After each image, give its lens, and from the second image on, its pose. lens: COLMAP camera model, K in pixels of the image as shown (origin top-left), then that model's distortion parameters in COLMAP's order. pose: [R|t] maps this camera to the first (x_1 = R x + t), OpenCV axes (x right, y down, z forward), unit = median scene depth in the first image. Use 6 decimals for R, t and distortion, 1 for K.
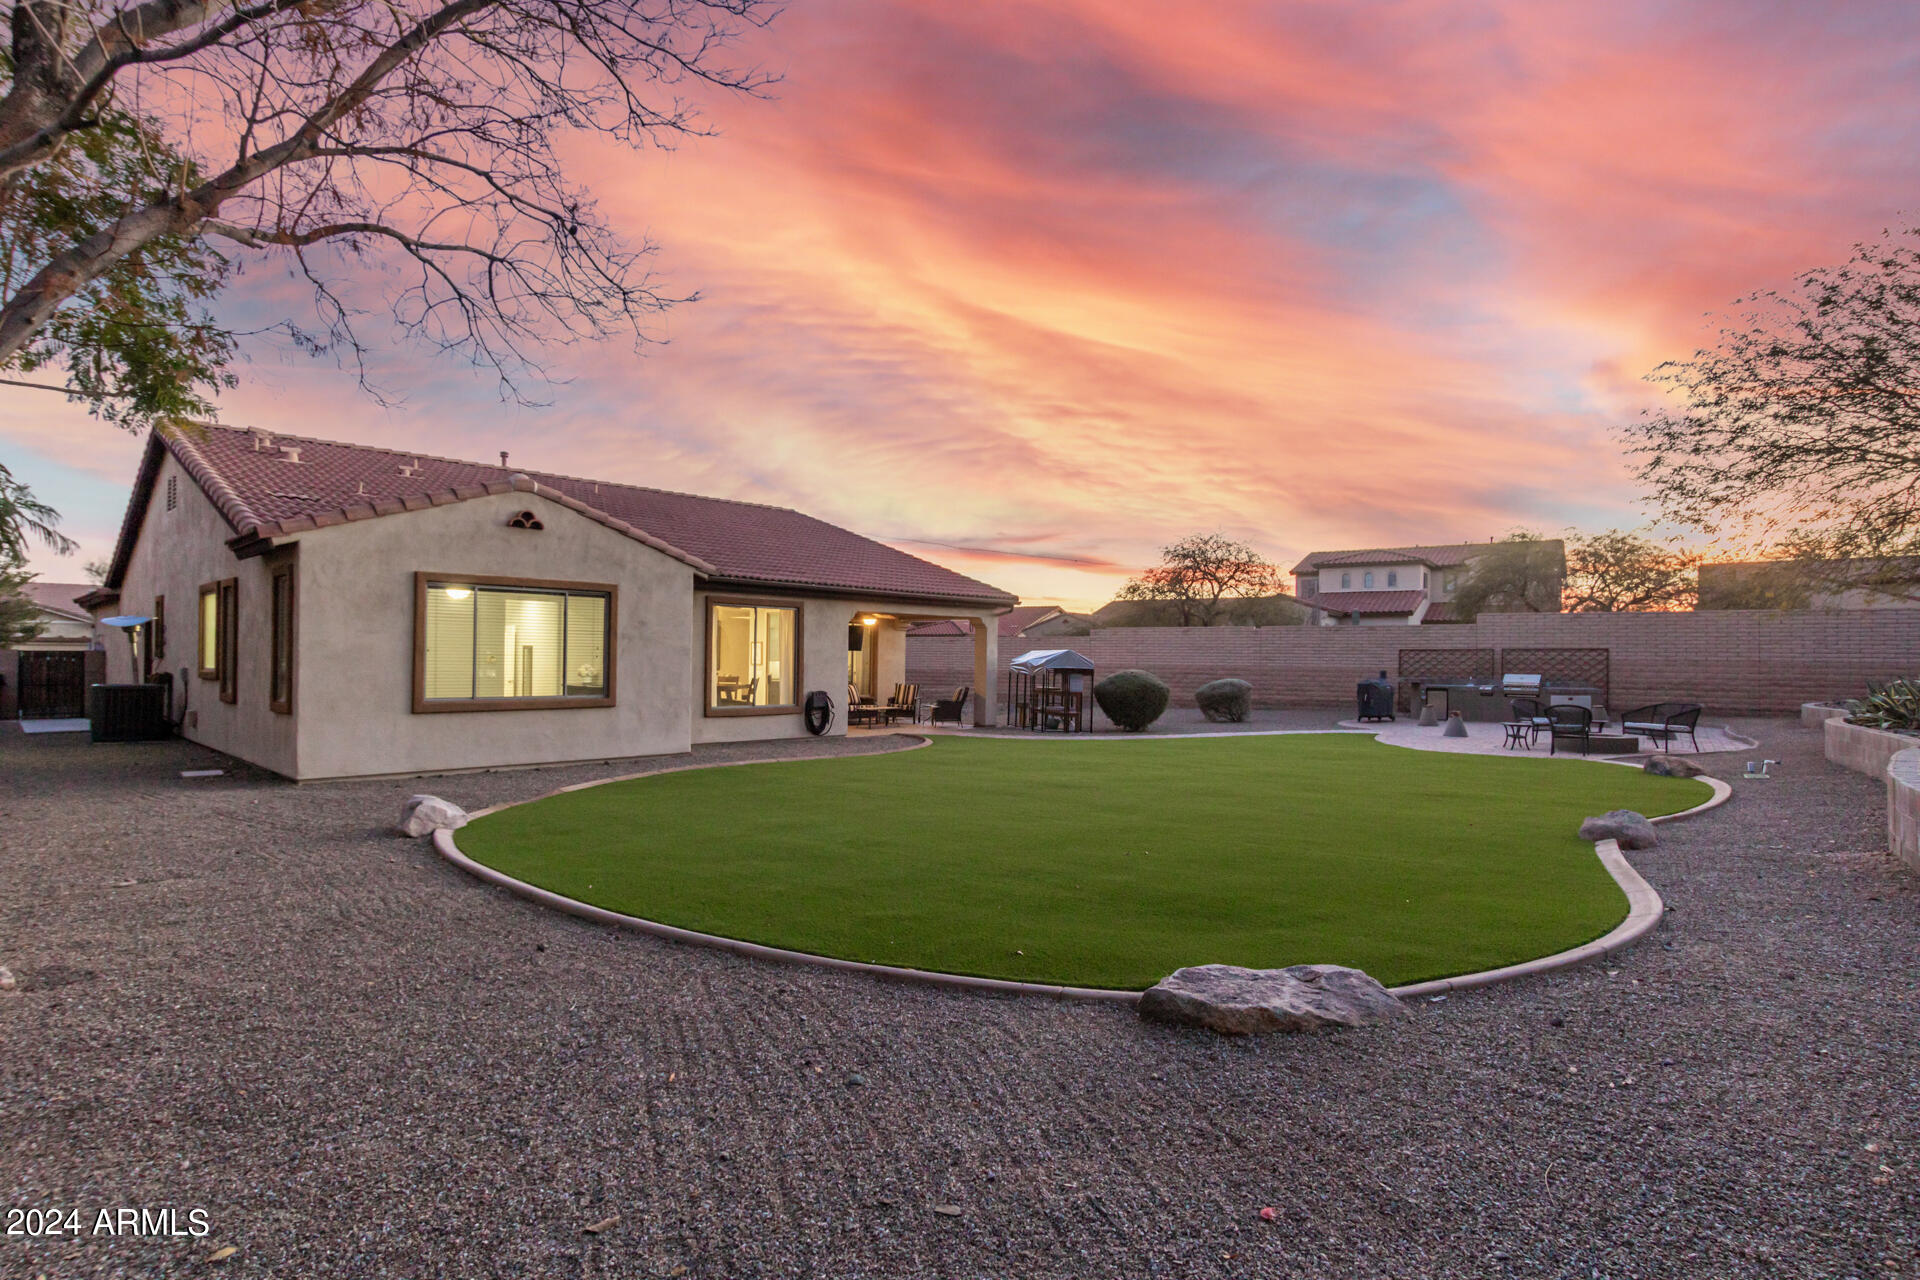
lens RADIAL K [[949.3, 0, 960.0], [0, 949.3, 640.0], [0, 0, 1]] dist [0.001848, 0.000309]
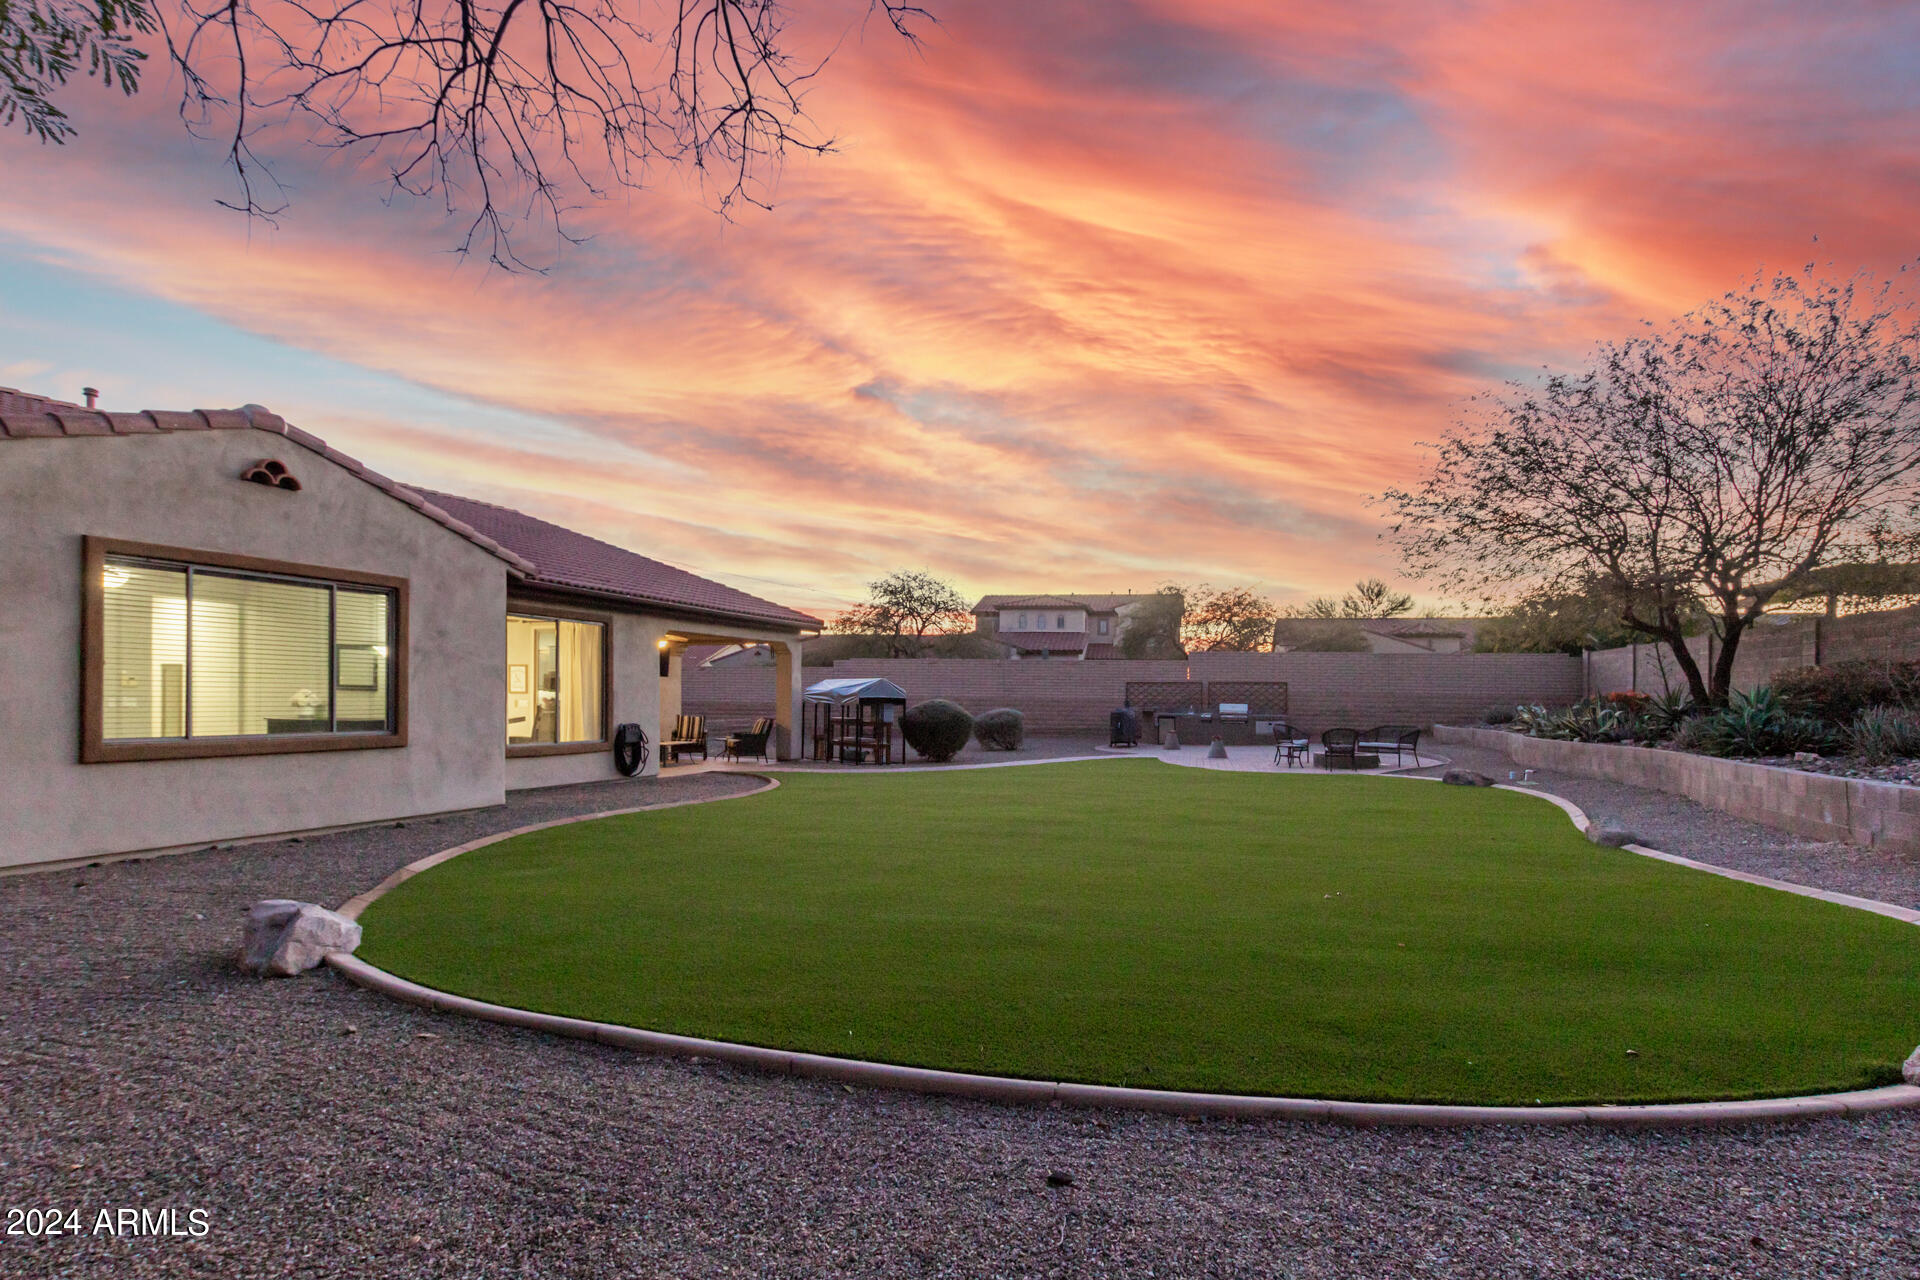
lens RADIAL K [[903.7, 0, 1003.3], [0, 903.7, 703.1], [0, 0, 1]] dist [0.001765, 0.000097]
pose [[0.912845, -0.001194, 0.408306, -0.174408], [-0.011658, 0.999512, 0.028987, 0.008635], [-0.408141, -0.031220, 0.912385, 0.138749]]
